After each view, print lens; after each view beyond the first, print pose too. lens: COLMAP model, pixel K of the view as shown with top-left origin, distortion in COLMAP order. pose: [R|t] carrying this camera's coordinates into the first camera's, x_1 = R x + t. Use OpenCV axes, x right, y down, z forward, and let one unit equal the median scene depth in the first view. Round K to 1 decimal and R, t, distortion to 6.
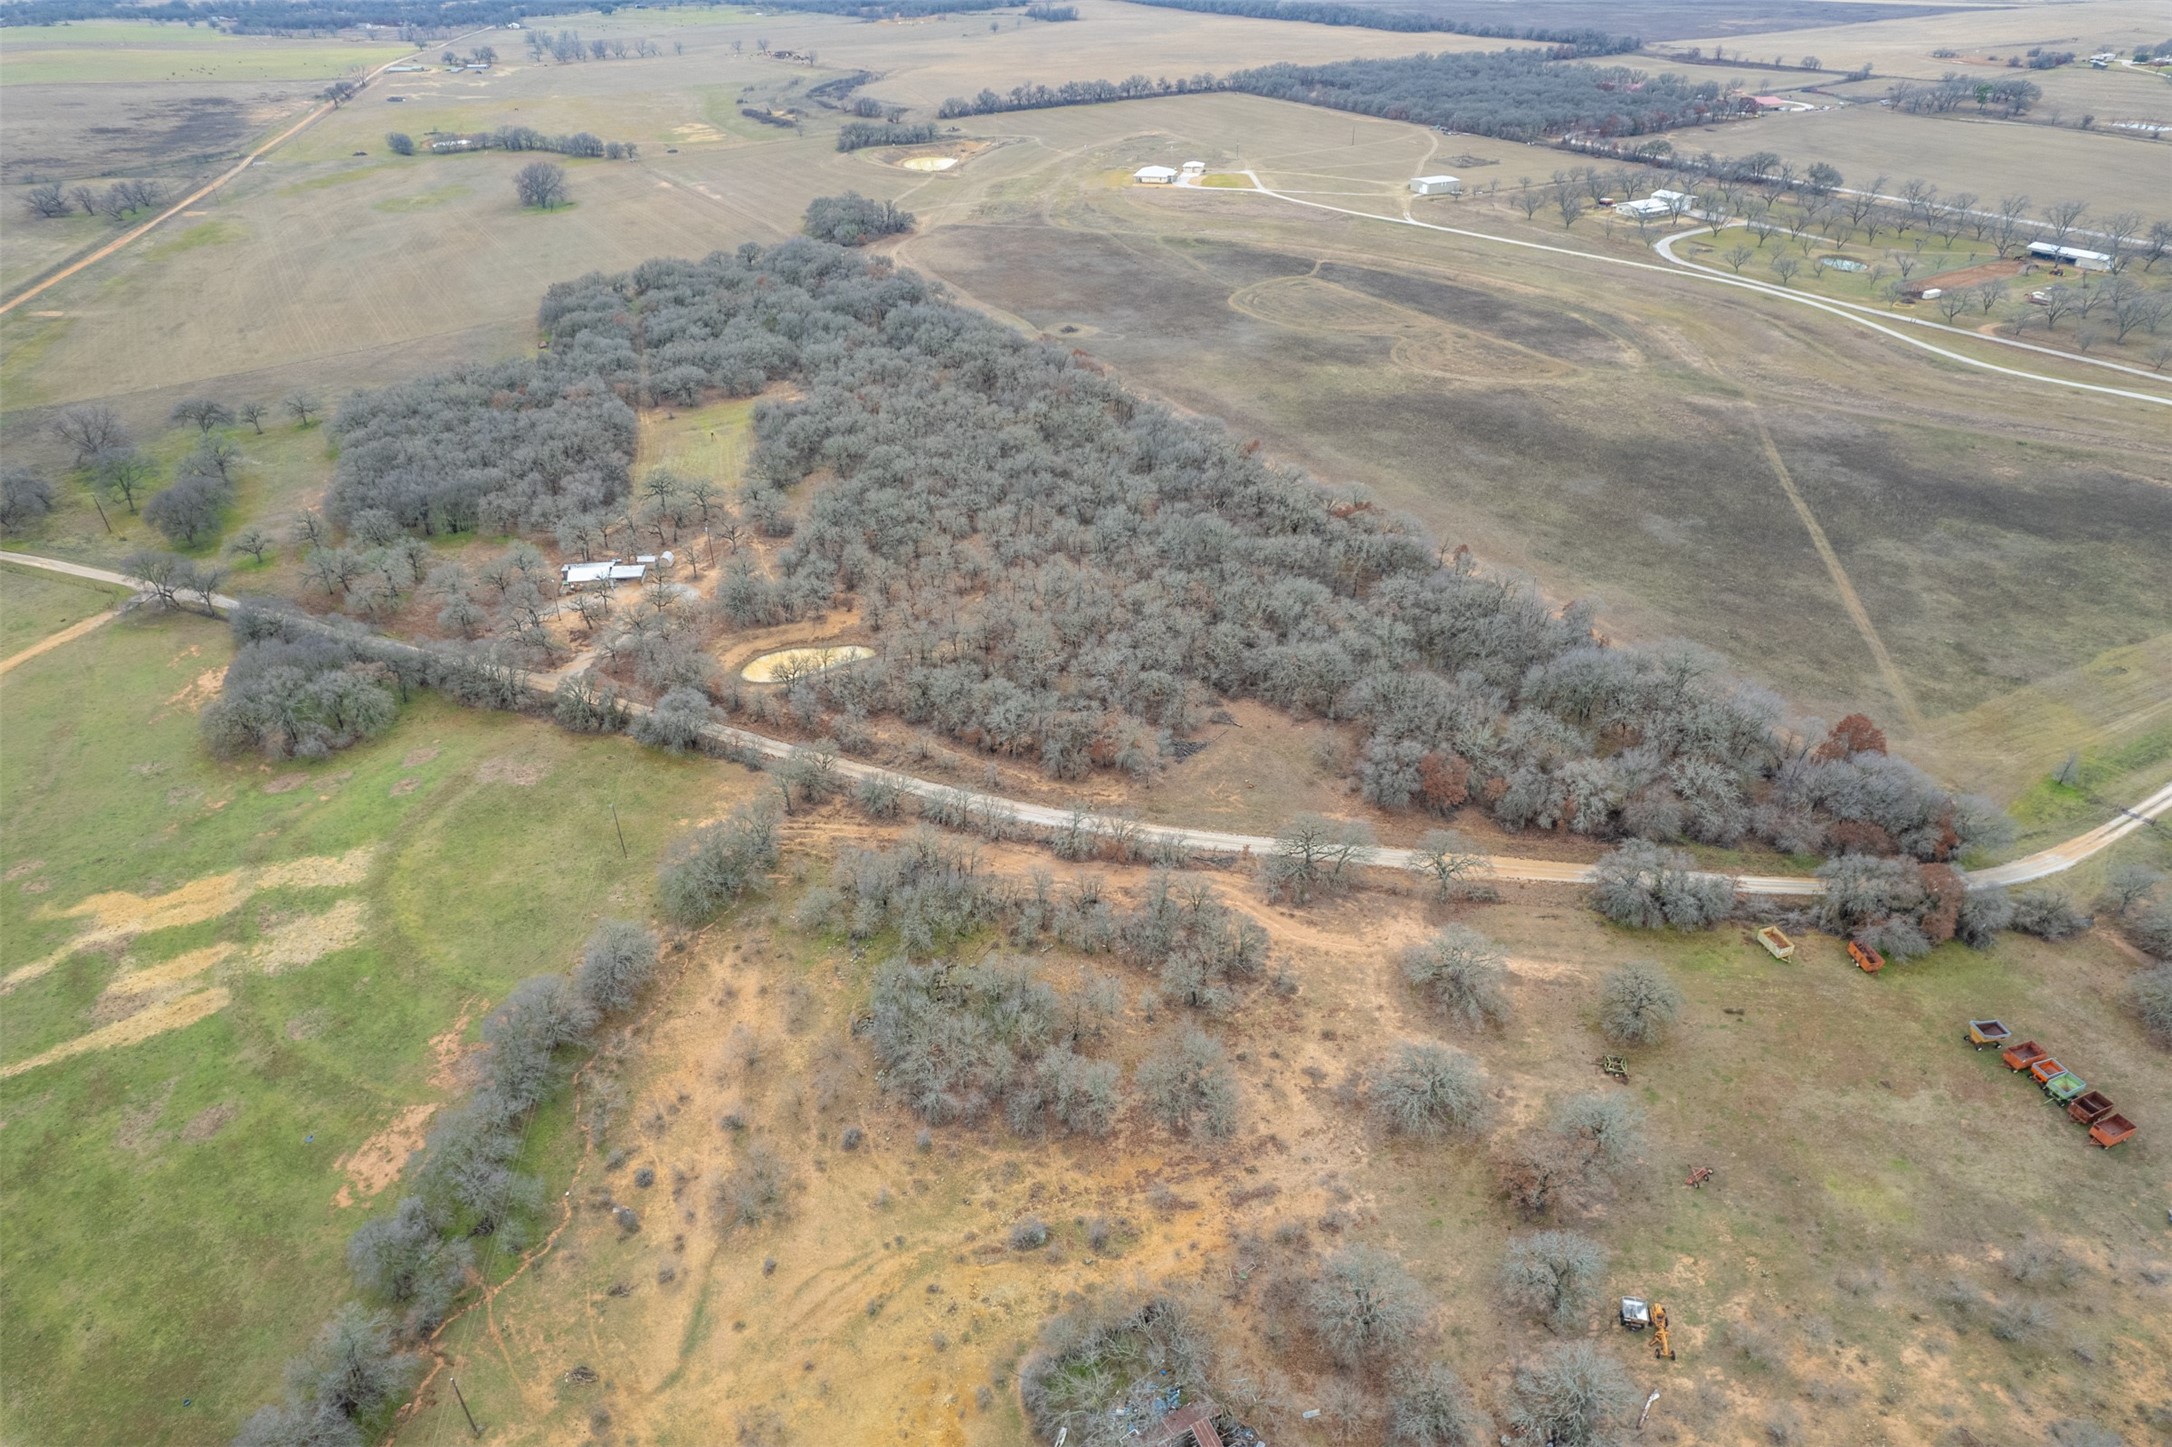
lens RADIAL K [[1394.9, 0, 1094.5], [0, 1394.9, 708.8], [0, 0, 1]] dist [-0.089190, 0.085228]
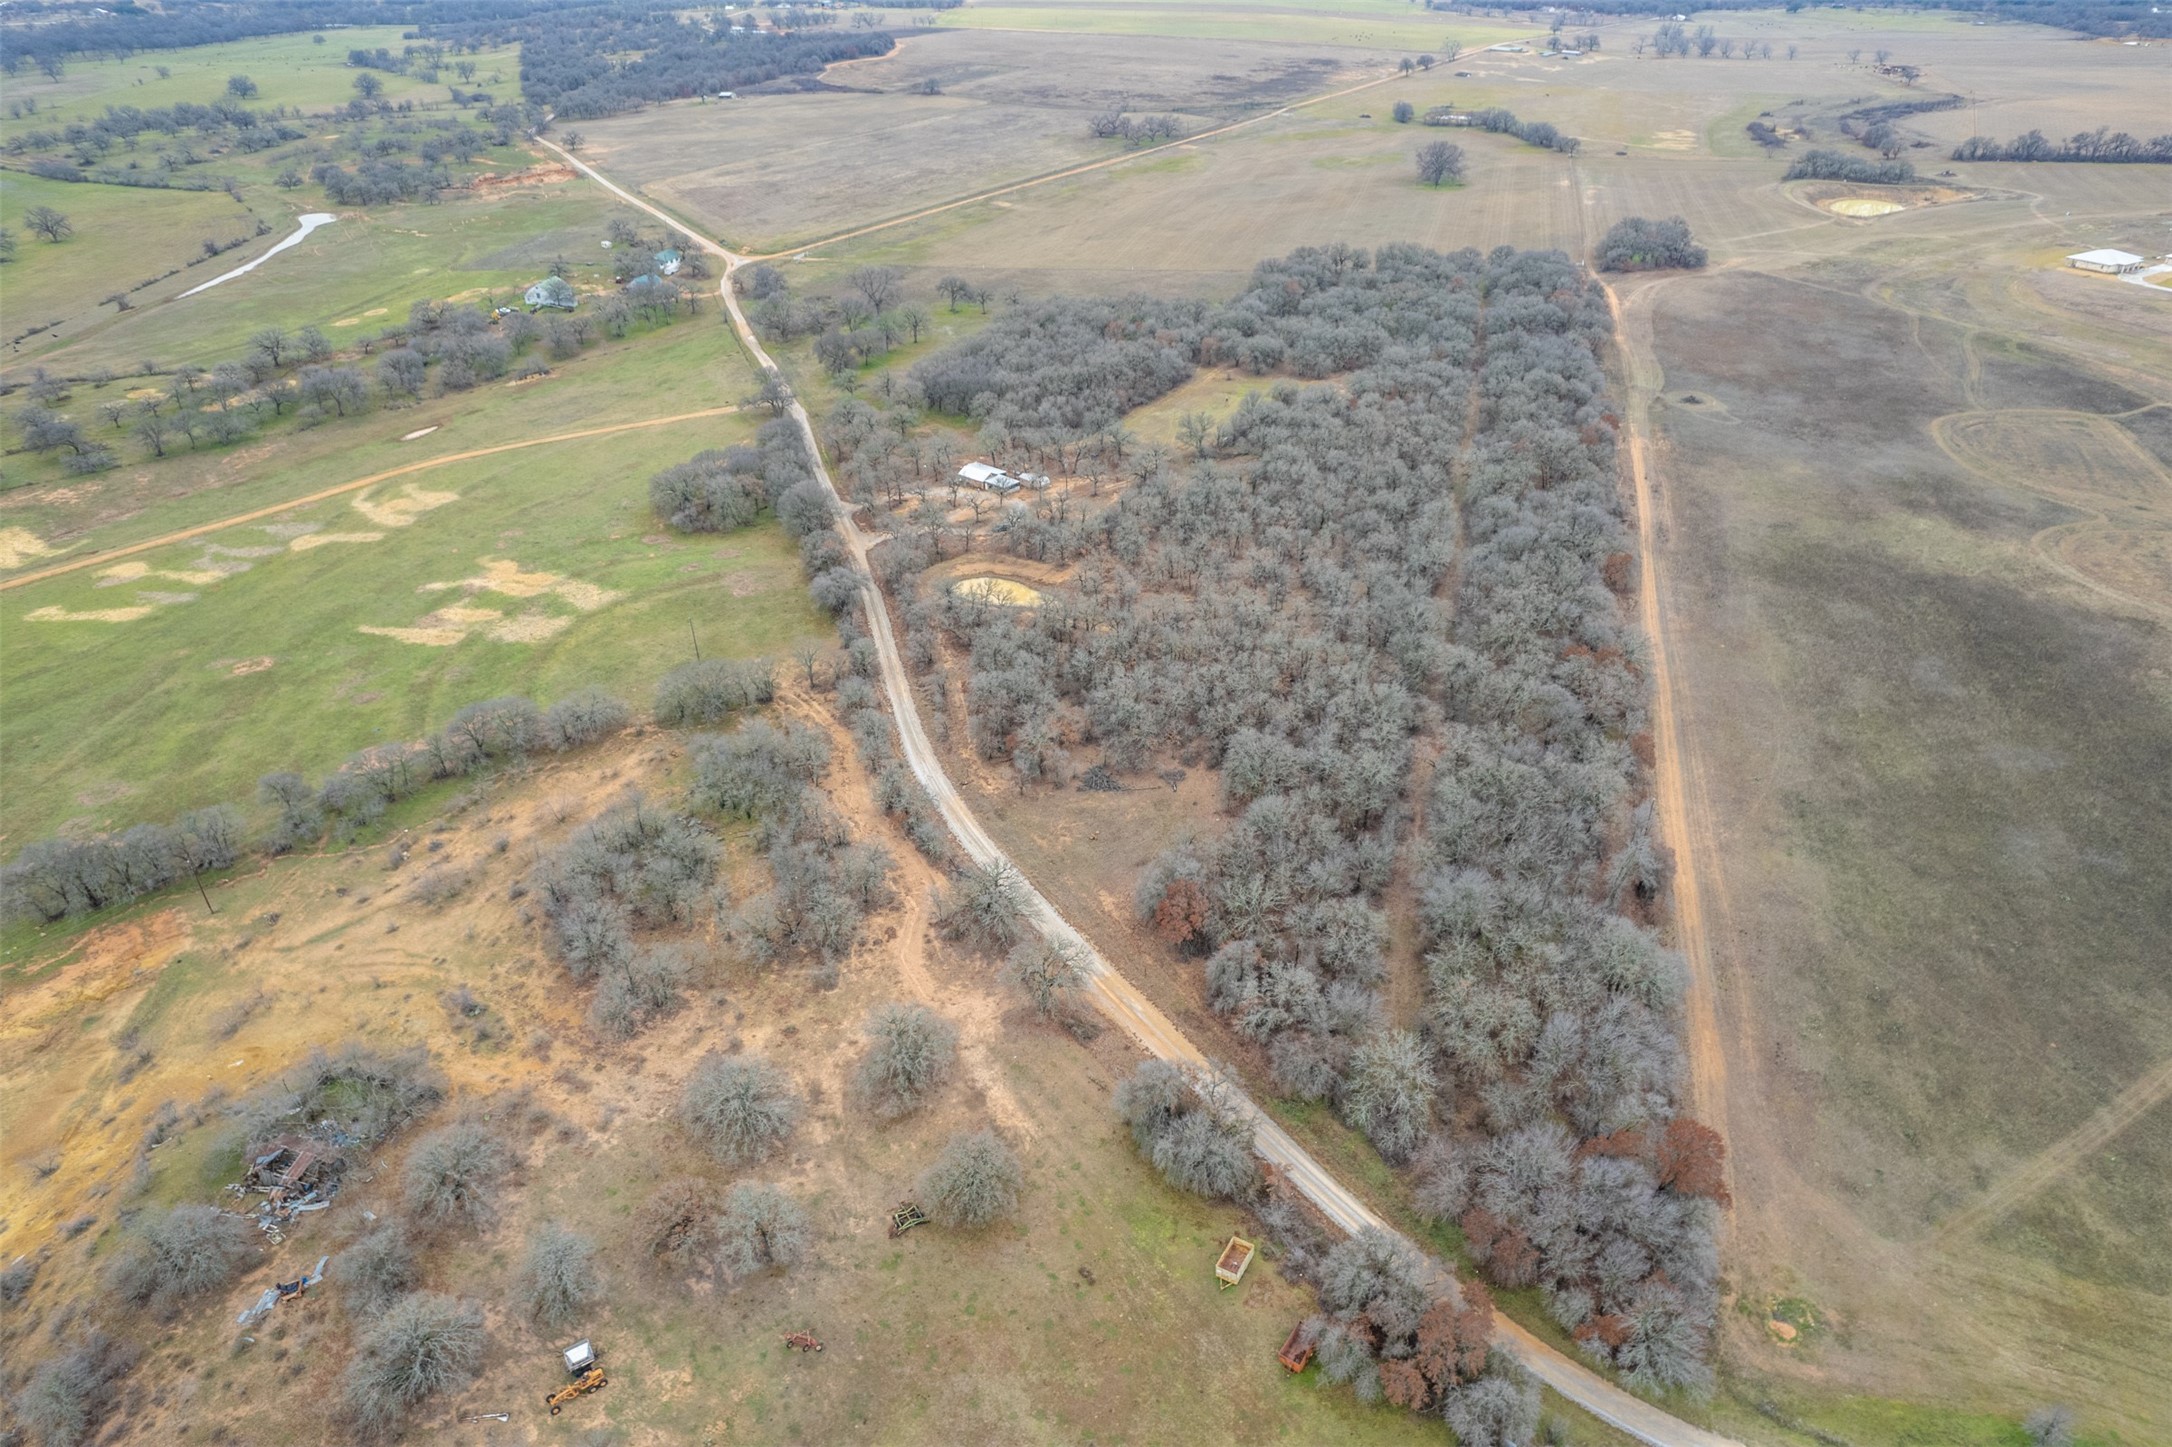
lens RADIAL K [[1394.9, 0, 1094.5], [0, 1394.9, 708.8], [0, 0, 1]] dist [-0.089190, 0.085228]
pose [[0.681089, 0.376039, -0.628262, 0.341265], [-0.372476, 0.916666, 0.144865, -0.082169], [0.630381, 0.135346, 0.764396, 0.133468]]
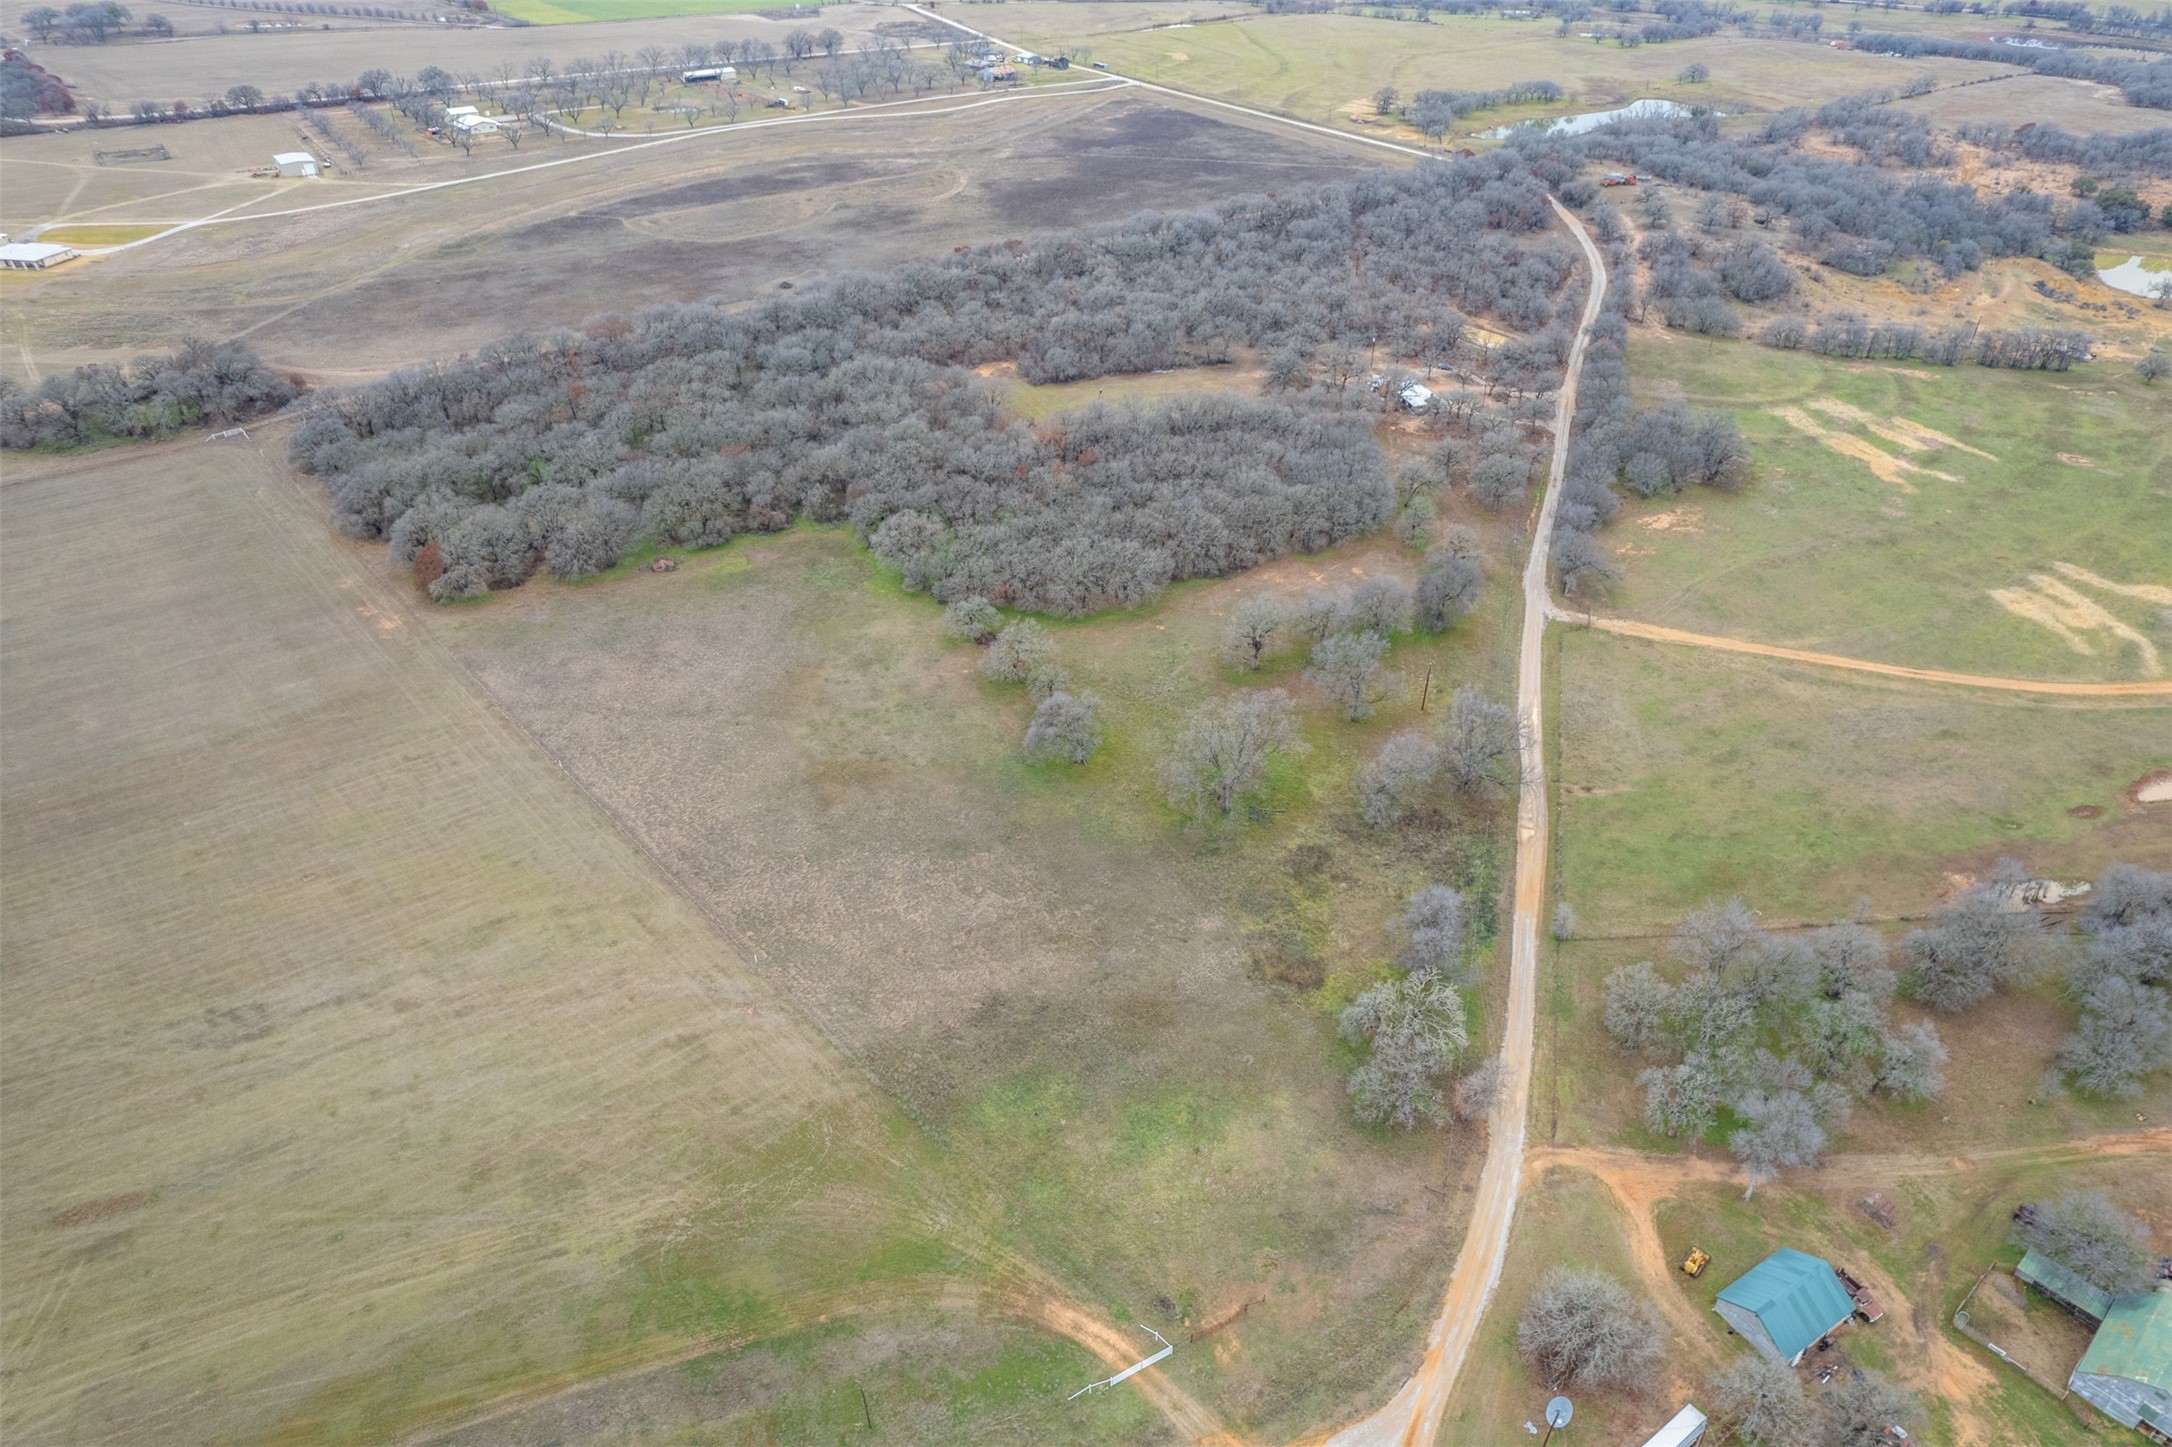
lens RADIAL K [[1394.9, 0, 1094.5], [0, 1394.9, 708.8], [0, 0, 1]] dist [-0.089190, 0.085228]
pose [[-0.106142, -0.542059, 0.833610, -1.007649], [0.506186, 0.692134, 0.514516, -0.457213], [-0.855868, 0.476573, 0.200918, 0.765319]]
